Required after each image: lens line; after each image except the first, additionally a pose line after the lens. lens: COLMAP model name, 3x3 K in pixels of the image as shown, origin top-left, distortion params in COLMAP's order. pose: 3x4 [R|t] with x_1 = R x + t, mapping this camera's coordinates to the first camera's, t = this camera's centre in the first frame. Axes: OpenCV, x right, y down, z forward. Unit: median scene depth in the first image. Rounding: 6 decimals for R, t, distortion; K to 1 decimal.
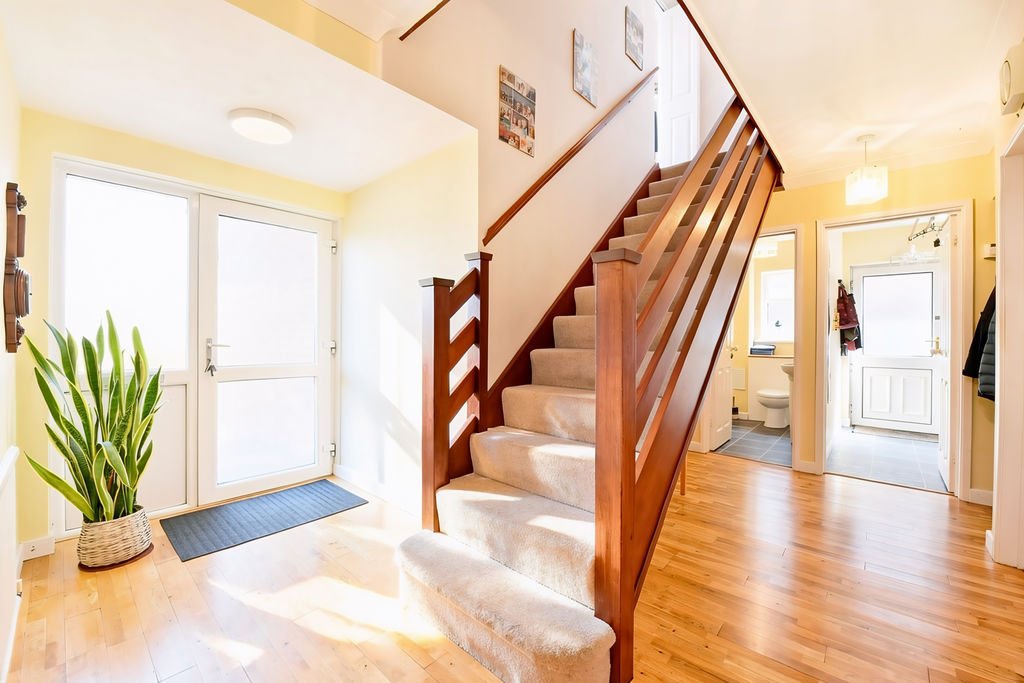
lens RADIAL K [[415.0, 0, 516.7], [0, 415.0, 335.3], [0, 0, 1]] dist [-0.001980, -0.000200]
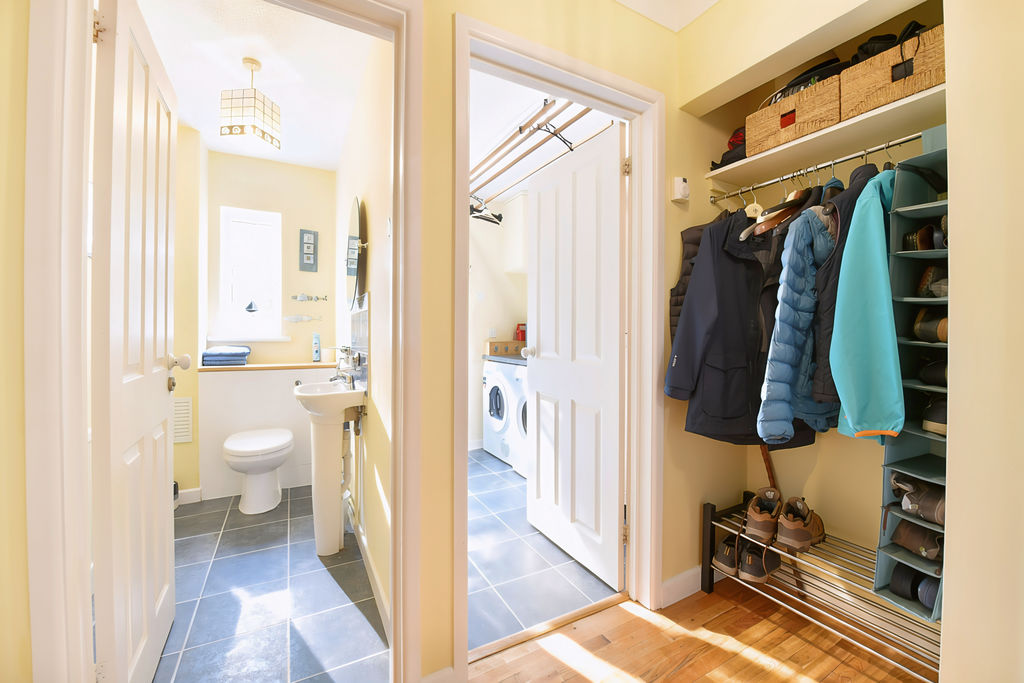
lens RADIAL K [[415.0, 0, 516.7], [0, 415.0, 335.3], [0, 0, 1]] dist [-0.001980, -0.000200]
pose [[0.339124, -0.008756, 0.940701, 0.233444], [-0.002758, 0.999943, 0.010302, 0.003392], [-0.940738, -0.006088, 0.339080, 0.491303]]
